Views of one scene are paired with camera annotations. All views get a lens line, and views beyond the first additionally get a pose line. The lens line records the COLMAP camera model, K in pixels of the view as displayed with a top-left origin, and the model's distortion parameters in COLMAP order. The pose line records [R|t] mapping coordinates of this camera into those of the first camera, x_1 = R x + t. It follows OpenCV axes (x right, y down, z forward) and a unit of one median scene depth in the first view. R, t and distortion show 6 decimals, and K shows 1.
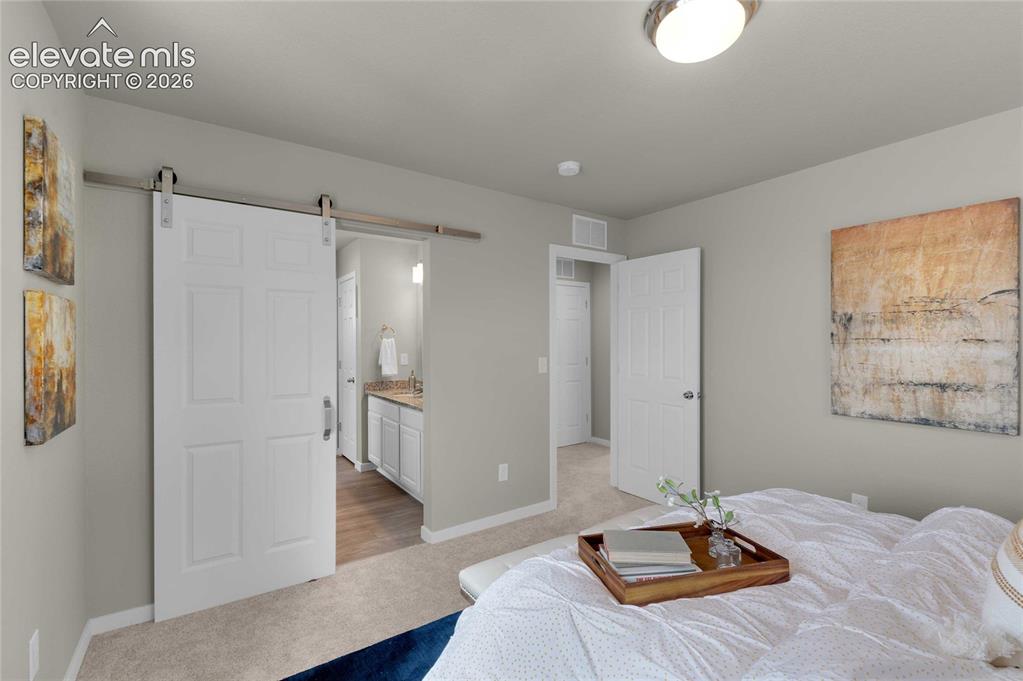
lens RADIAL K [[443.7, 0, 515.7], [0, 443.7, 340.3], [0, 0, 1]] dist [0.001627, -0.003072]
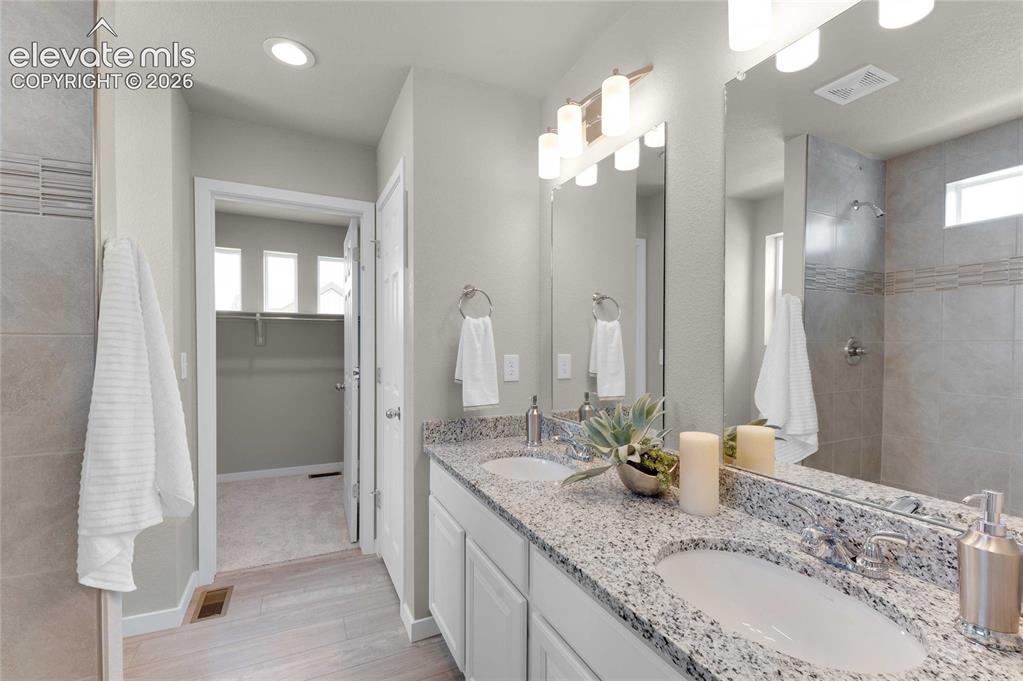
lens RADIAL K [[443.7, 0, 512.1], [0, 443.7, 343.0], [0, 0, 1]] dist [0.001627, -0.003072]
pose [[0.986701, 0.010416, -0.162211, -0.188972], [-0.008868, 0.999908, 0.010265, 0.015124], [0.162303, -0.008690, 0.986703, 0.599466]]
